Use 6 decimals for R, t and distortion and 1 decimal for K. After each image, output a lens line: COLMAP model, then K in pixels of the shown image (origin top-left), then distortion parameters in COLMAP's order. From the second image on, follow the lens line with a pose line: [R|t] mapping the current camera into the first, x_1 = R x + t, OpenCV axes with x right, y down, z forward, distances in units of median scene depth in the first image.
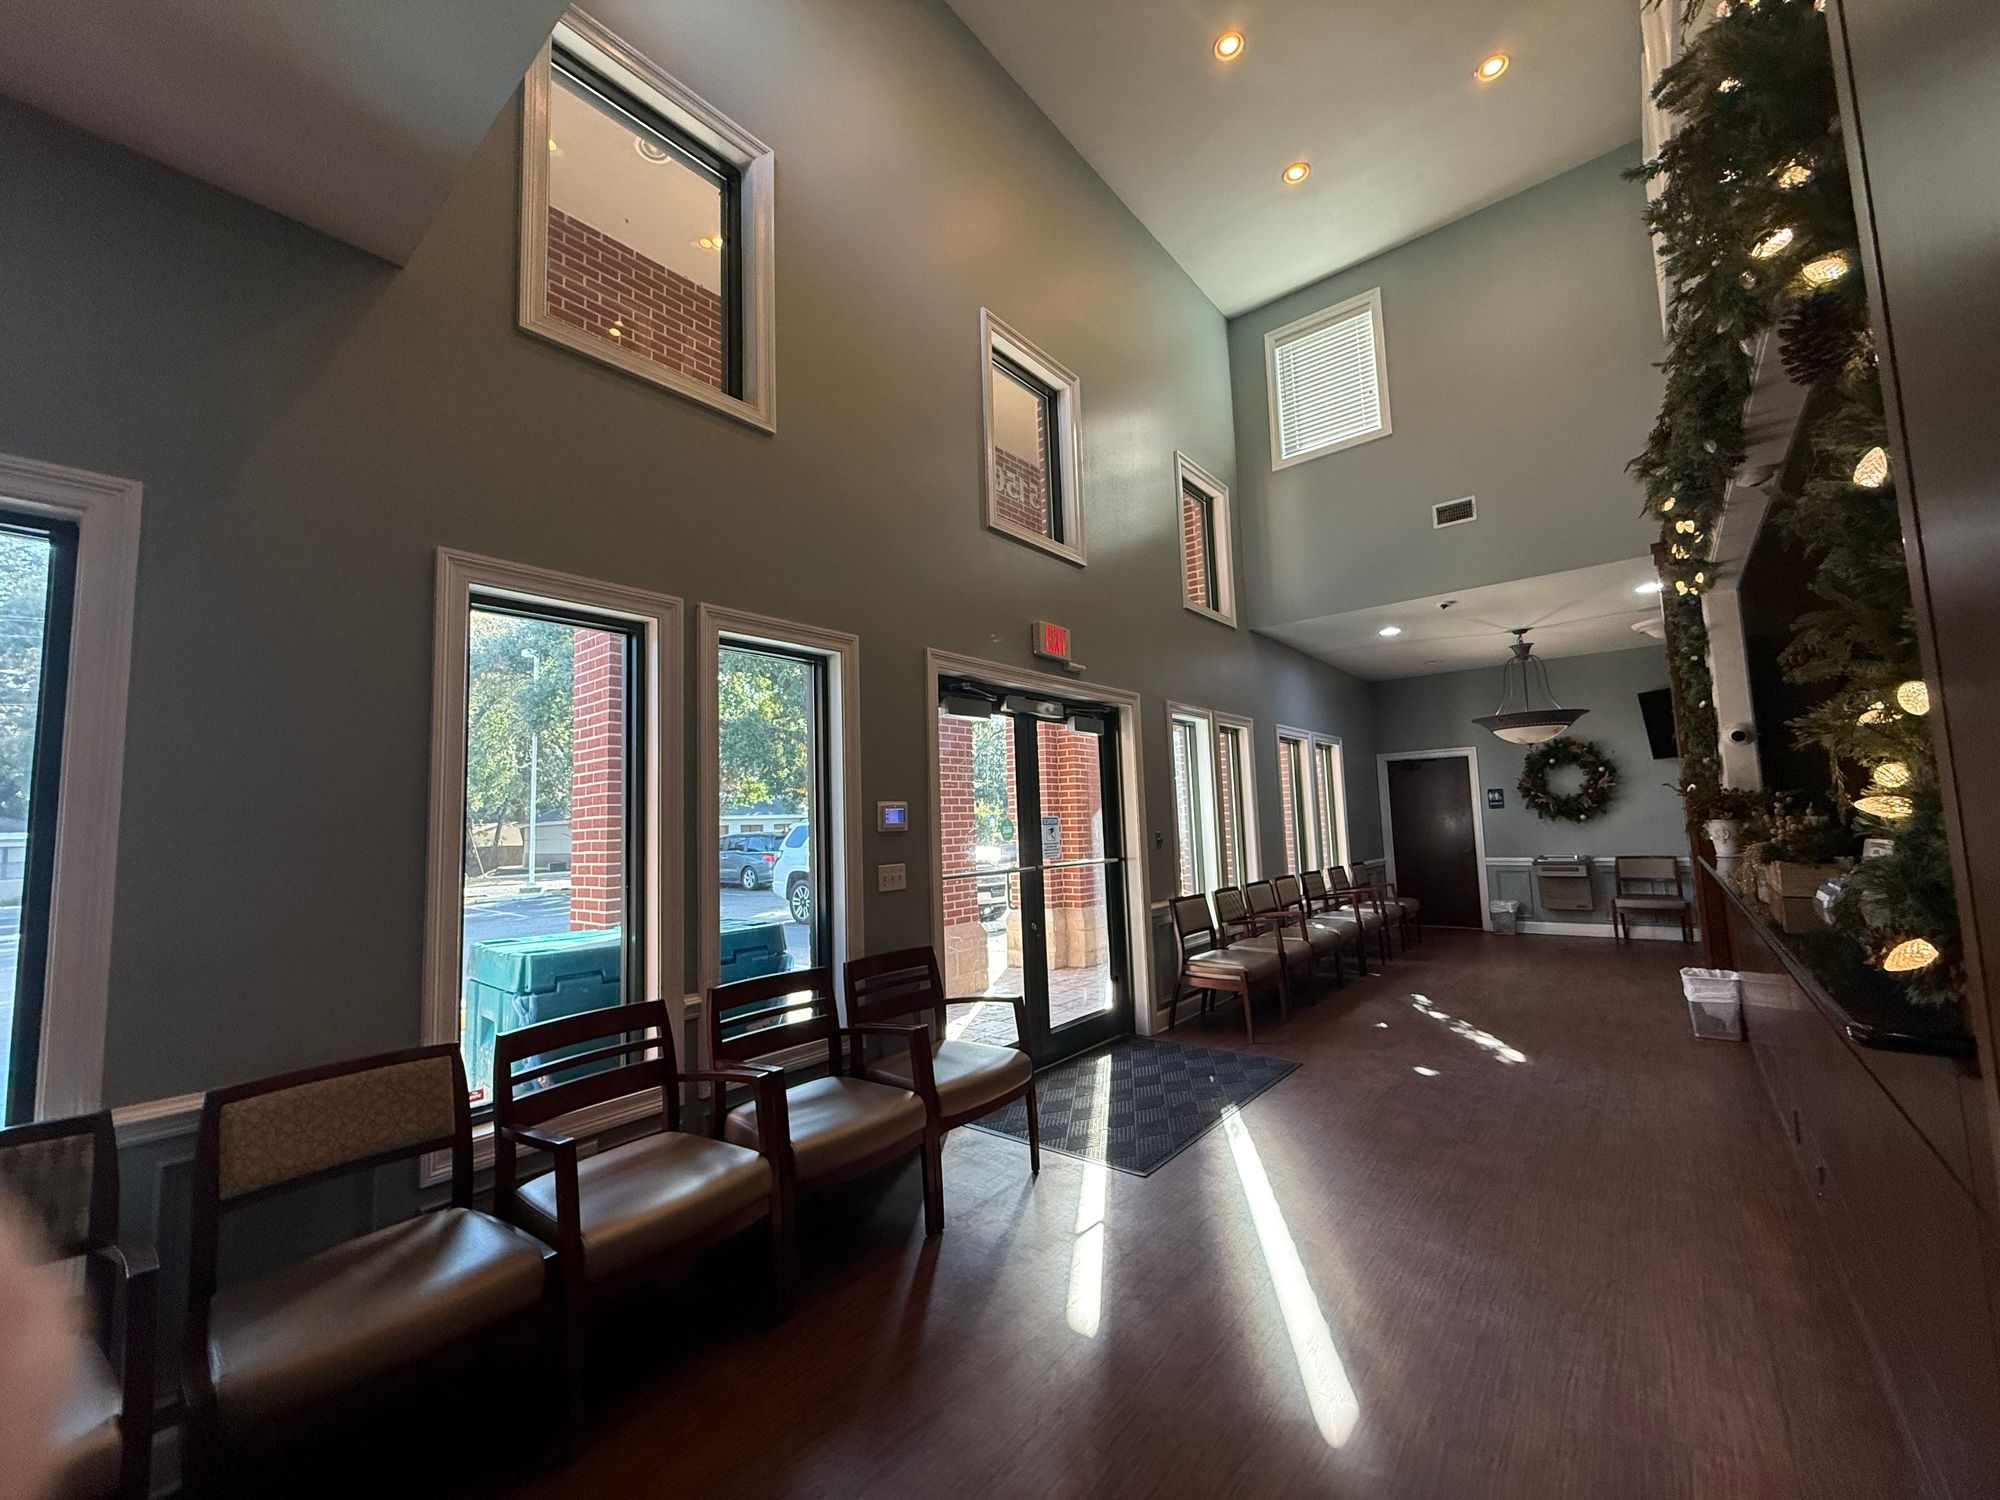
lens RADIAL K [[790.4, 0, 1000.0], [0, 790.4, 750.0], [0, 0, 1]] dist [0.002388, 0.000051]
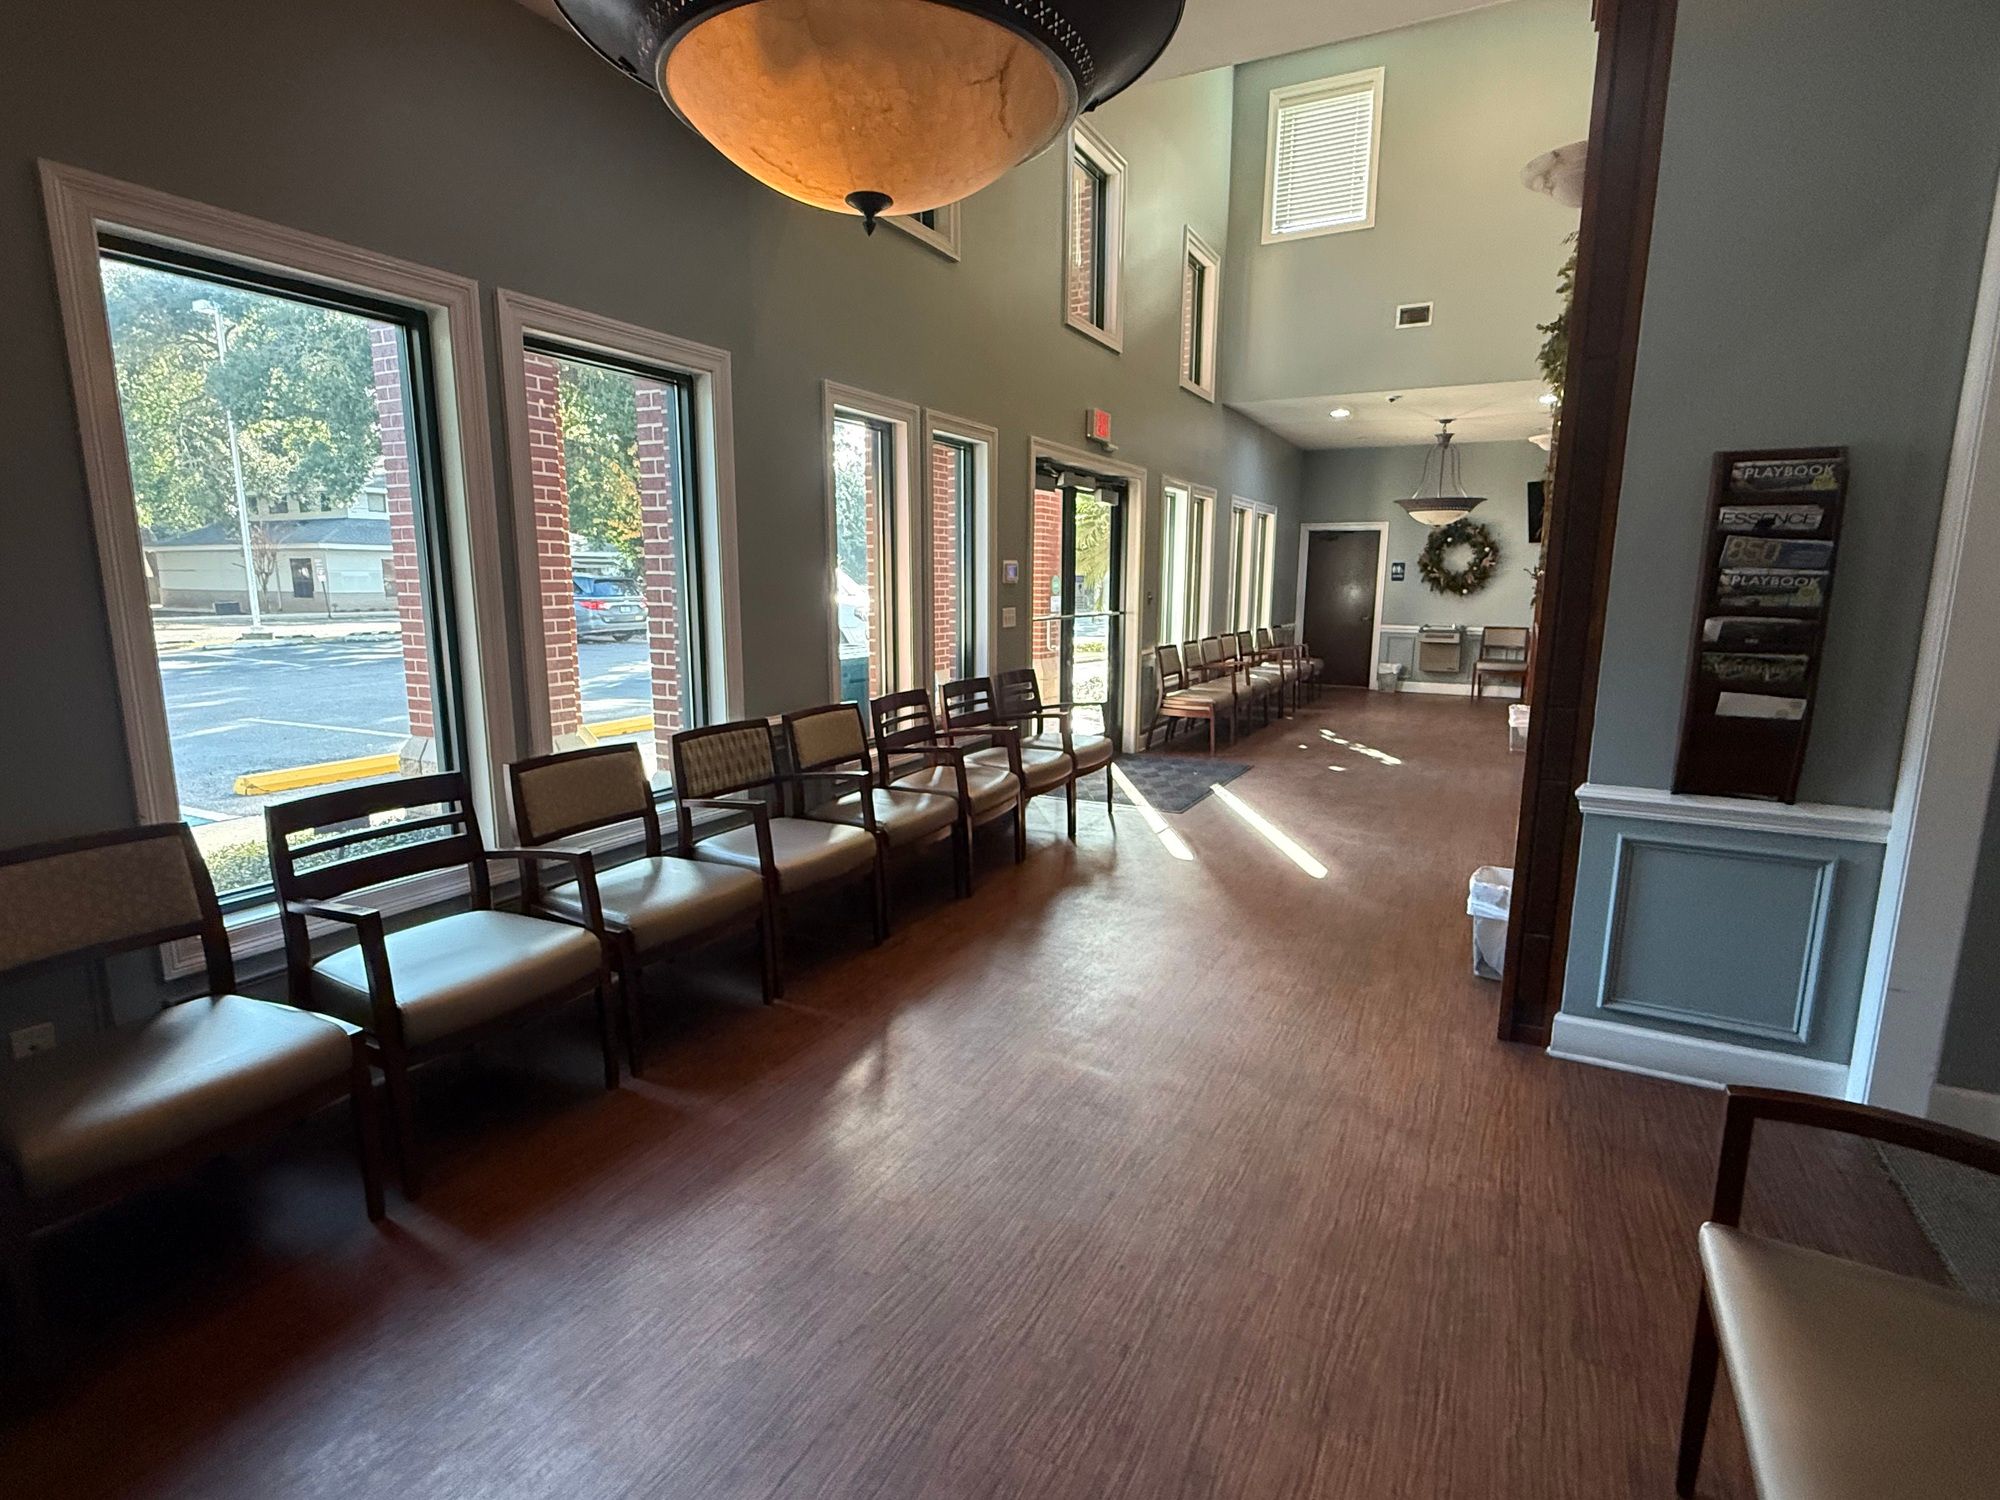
lens RADIAL K [[985.3, 0, 1000.0], [0, 985.3, 750.0], [0, 0, 1]] dist [-0.001793, -0.000089]
pose [[0.979244, 0.004527, 0.202635, -0.234550], [-0.057871, 0.964378, 0.258119, -0.025577], [-0.194248, -0.264489, 0.944623, -0.307510]]
